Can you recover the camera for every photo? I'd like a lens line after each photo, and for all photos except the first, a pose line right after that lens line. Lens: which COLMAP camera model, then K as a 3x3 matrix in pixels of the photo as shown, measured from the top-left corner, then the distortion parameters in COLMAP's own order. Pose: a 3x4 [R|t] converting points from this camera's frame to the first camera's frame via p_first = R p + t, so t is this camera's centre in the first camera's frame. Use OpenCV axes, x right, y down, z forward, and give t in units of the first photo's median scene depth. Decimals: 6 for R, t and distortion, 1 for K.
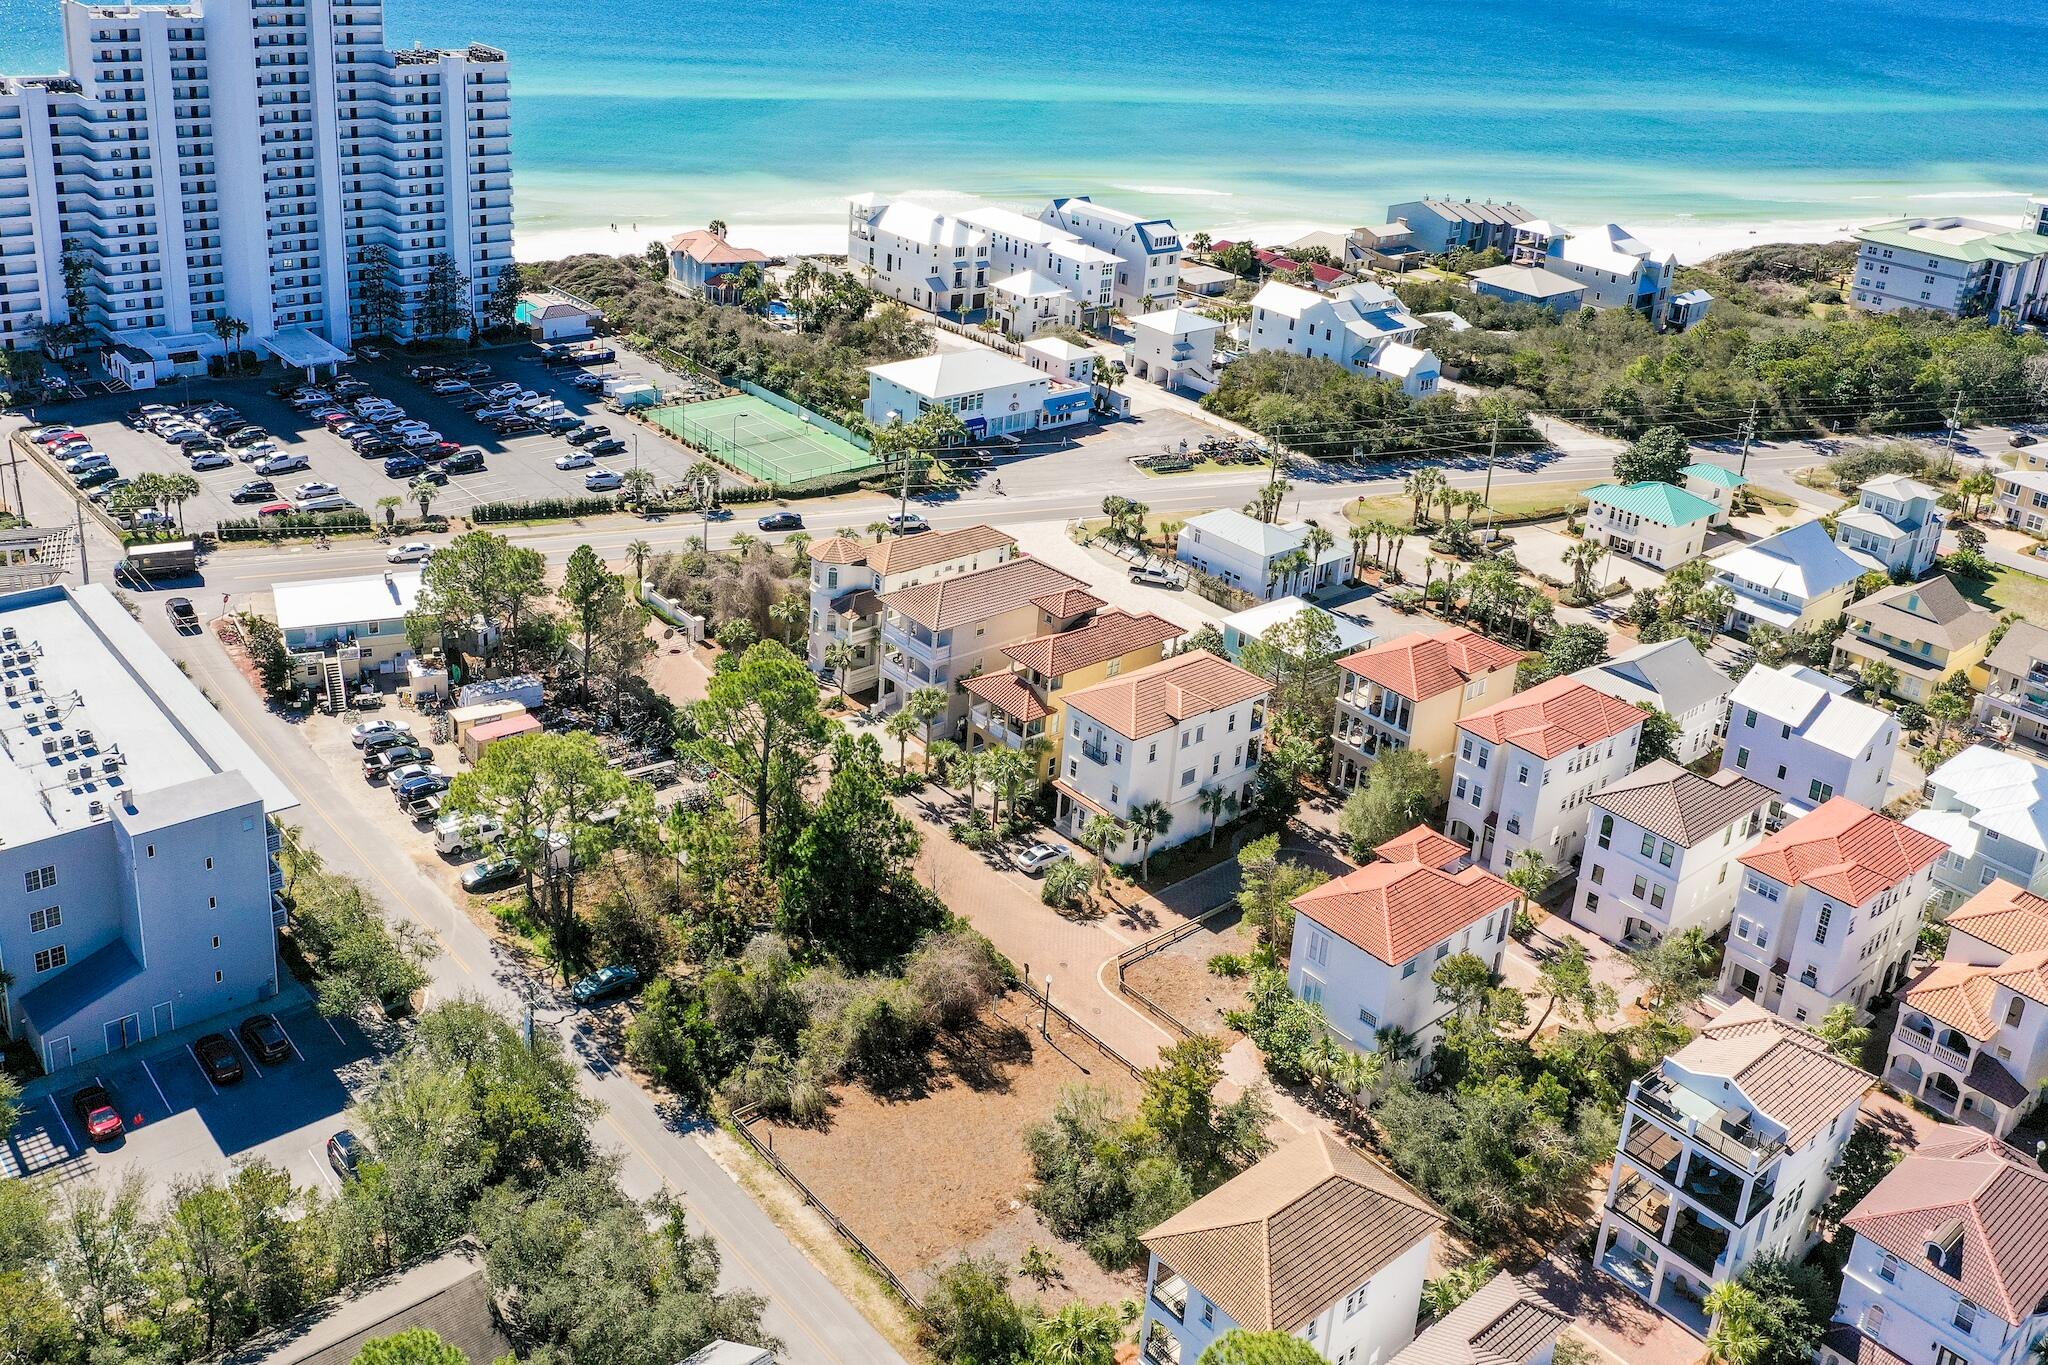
lens RADIAL K [[1813.1, 0, 986.6], [0, 1813.1, 454.4], [0, 0, 1]] dist [0.006660, -0.005592]
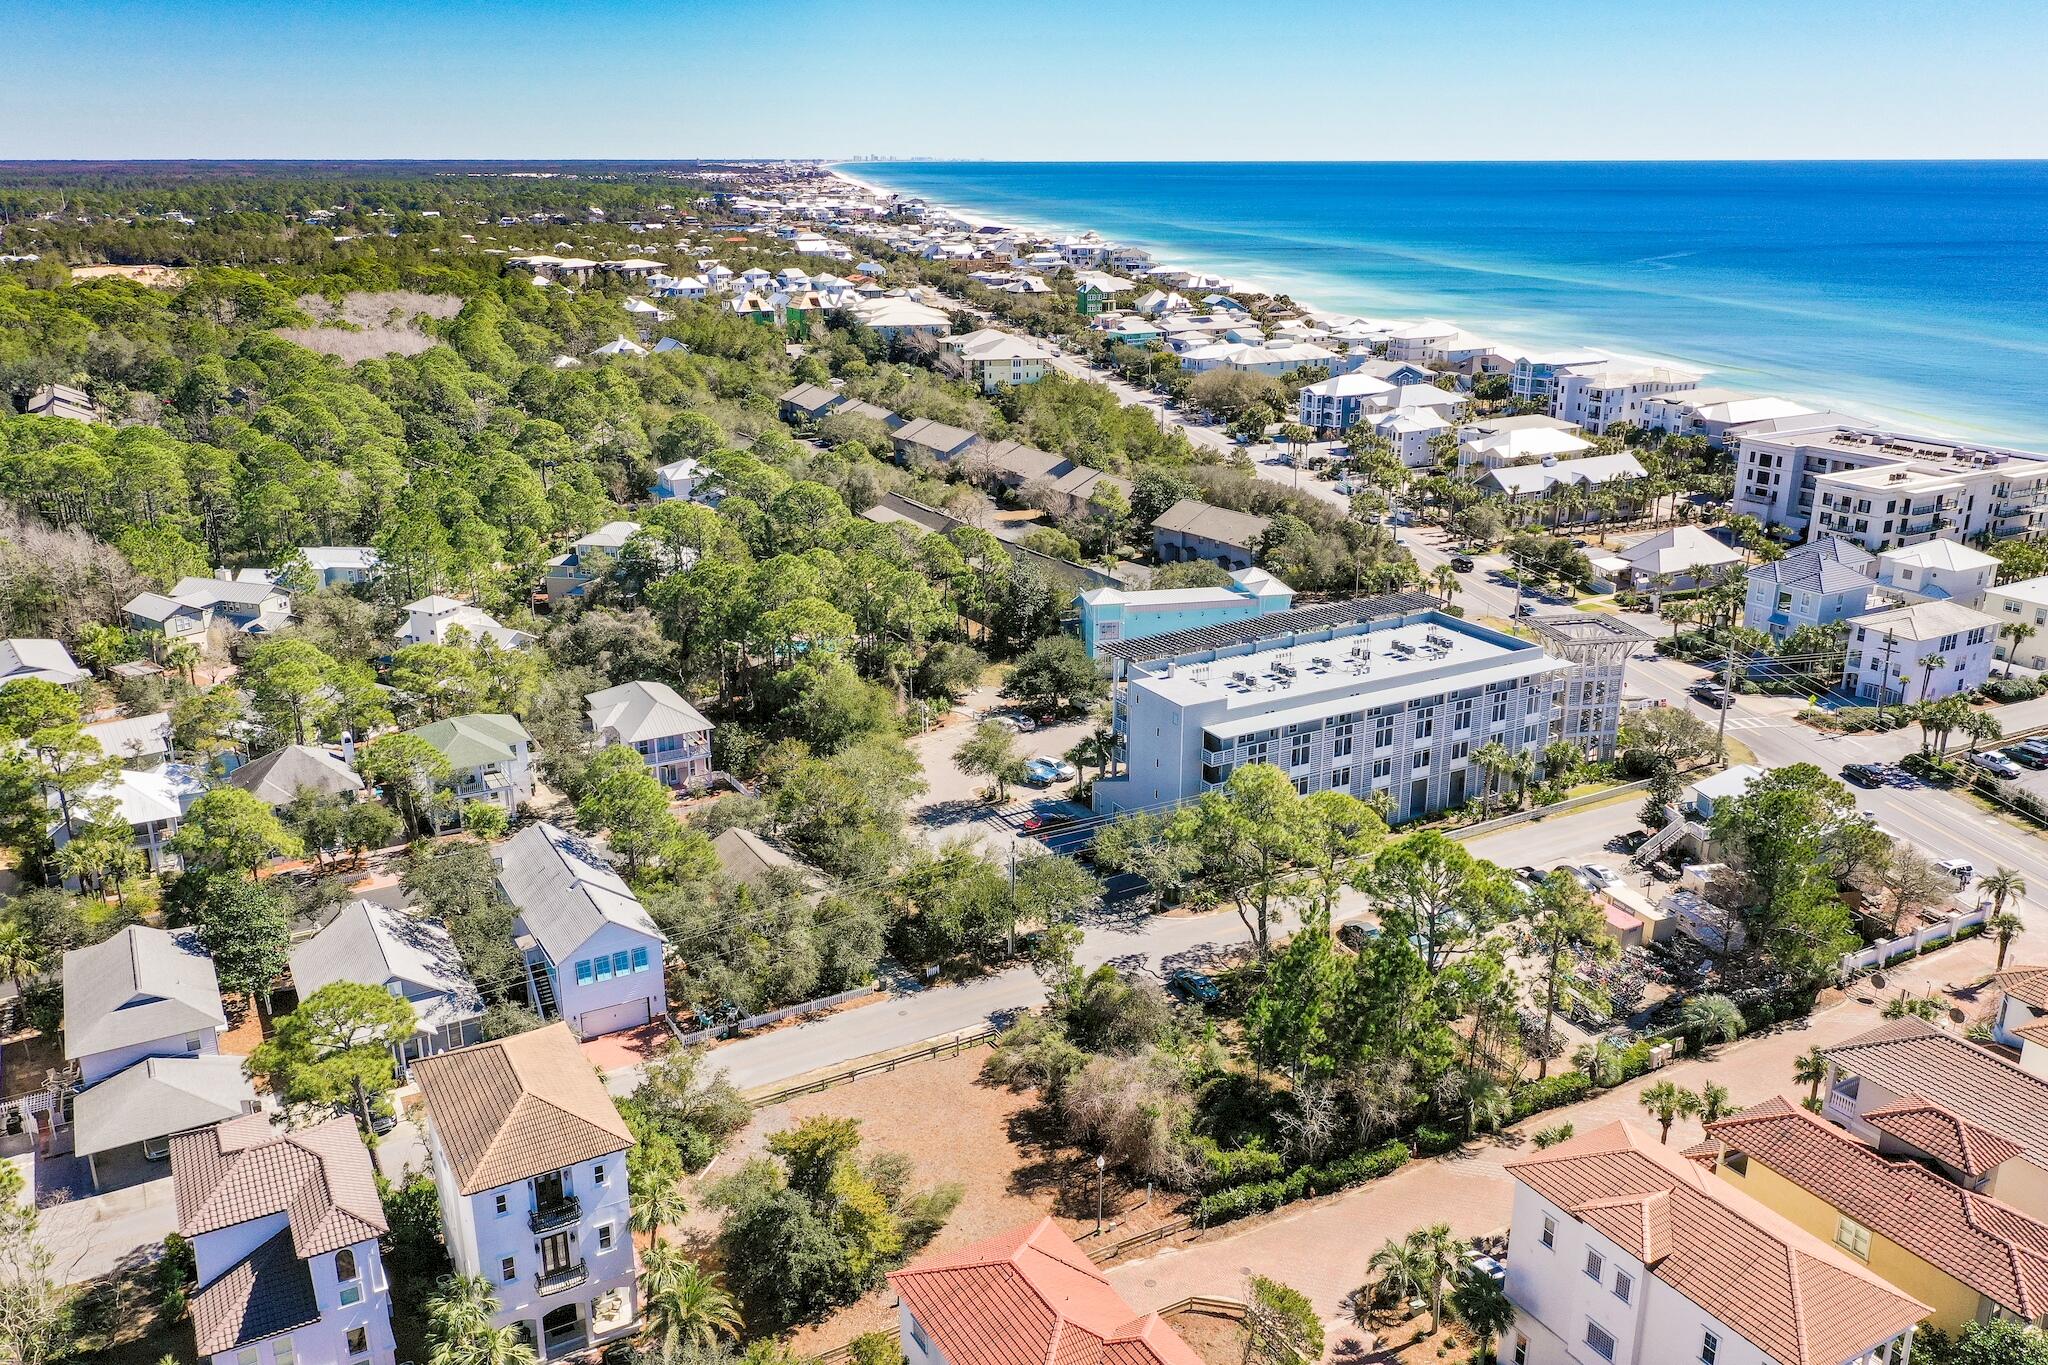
lens RADIAL K [[1620.8, 0, 1014.2], [0, 1620.8, 679.6], [0, 0, 1]] dist [0.007638, -0.002195]
pose [[-0.200815, 0.227902, -0.952751, 0.435348], [-0.337560, 0.896902, 0.285692, -0.071686], [0.919634, 0.378982, -0.103180, 0.579461]]
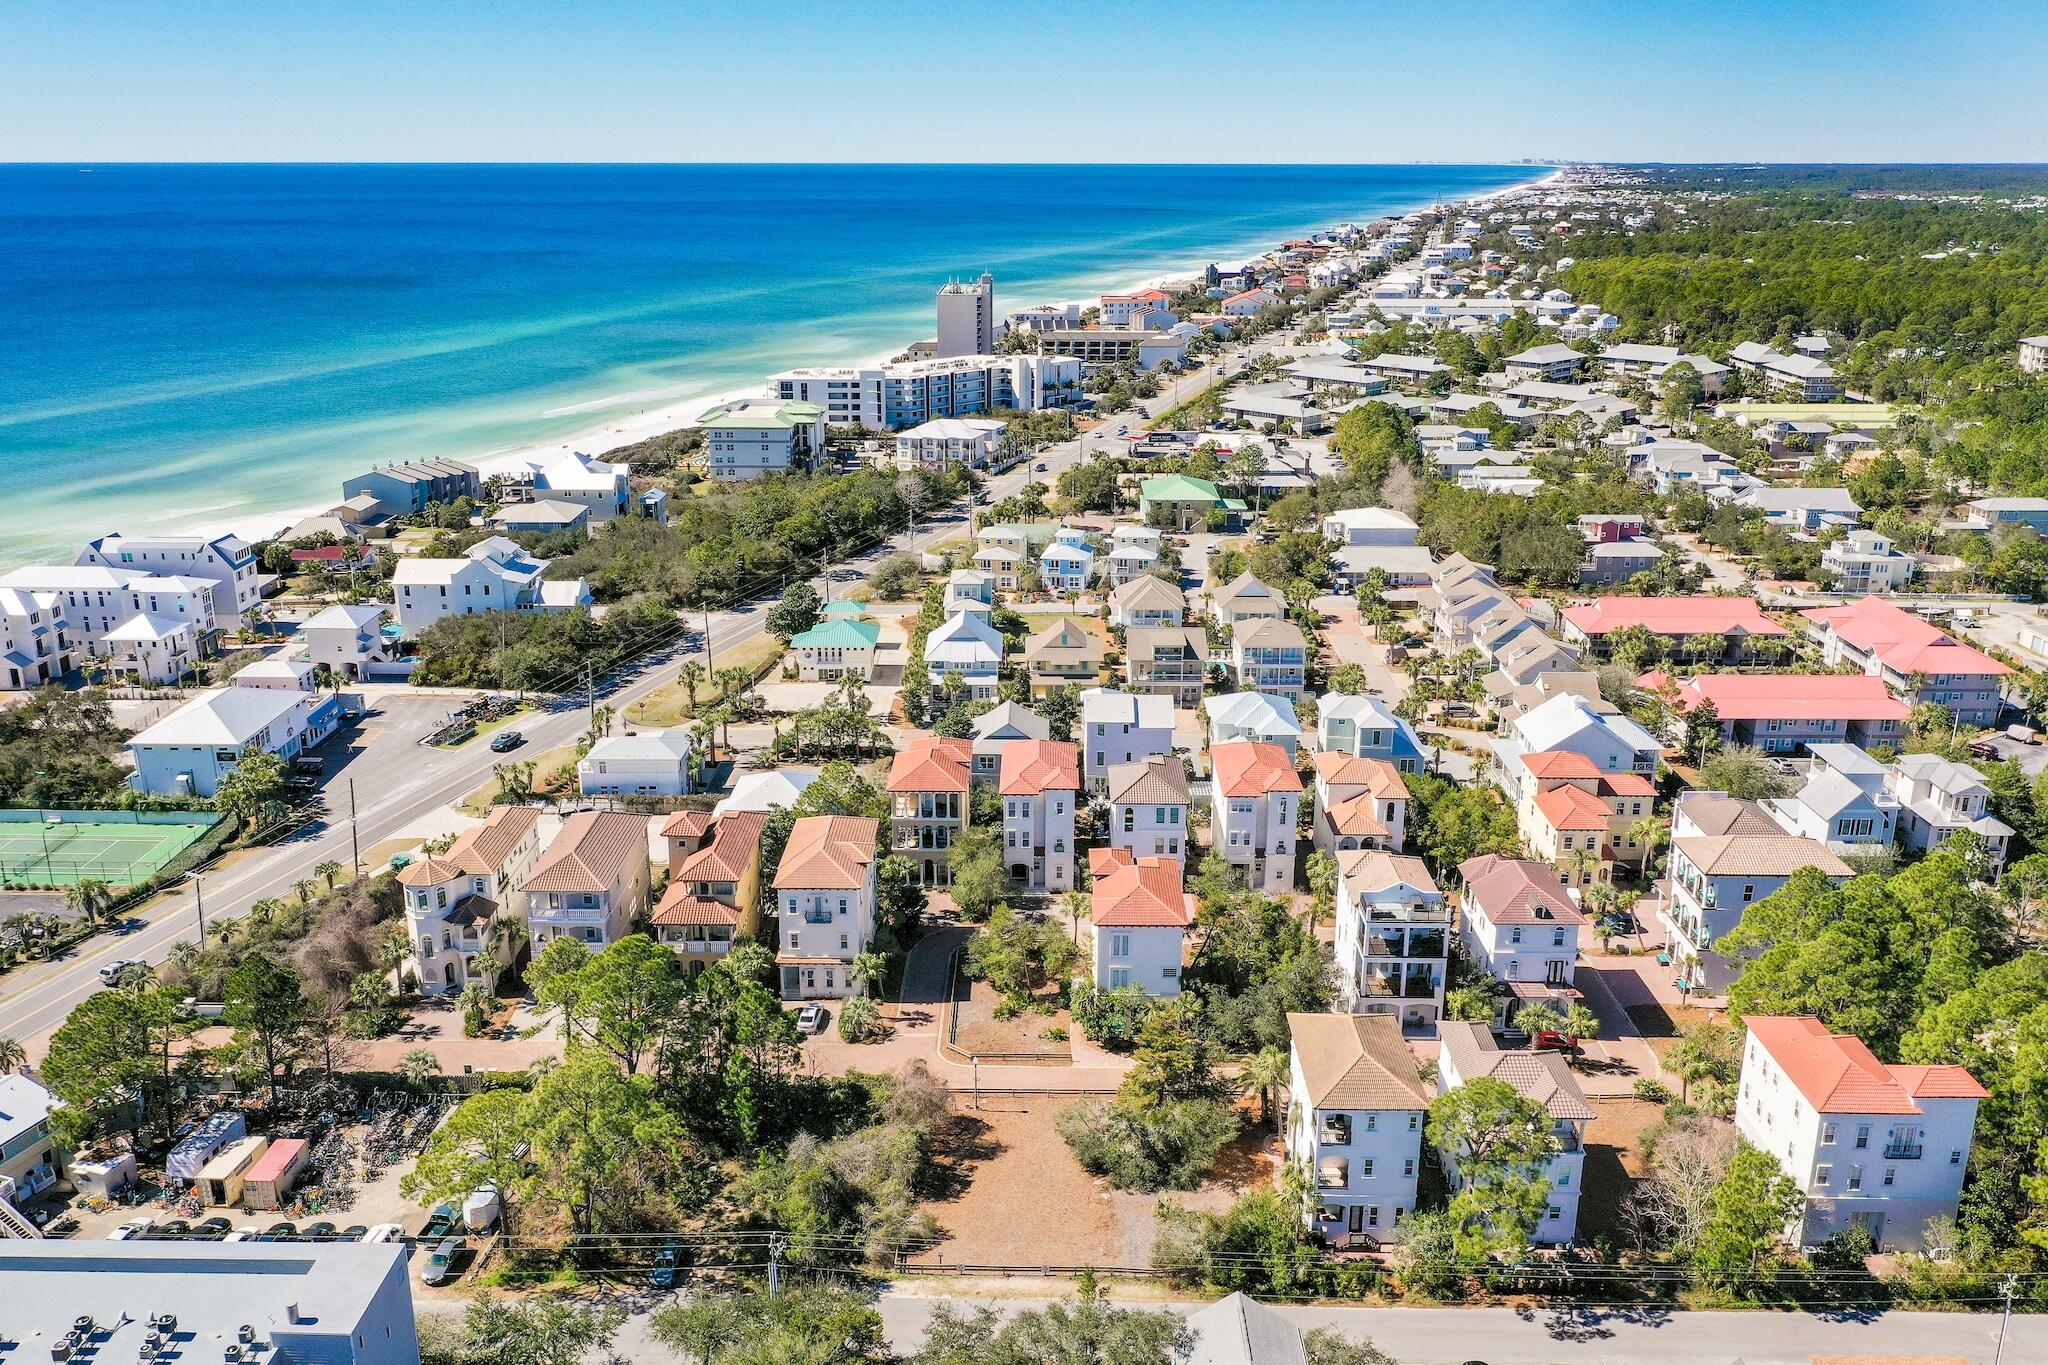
lens RADIAL K [[1652.8, 0, 1014.6], [0, 1652.8, 678.1], [0, 0, 1]] dist [0.005656, 0.000811]
pose [[0.667202, -0.295535, 0.683740, -0.396415], [0.293540, 0.947962, 0.123300, -0.058836], [-0.684598, 0.118439, 0.719234, 0.075171]]
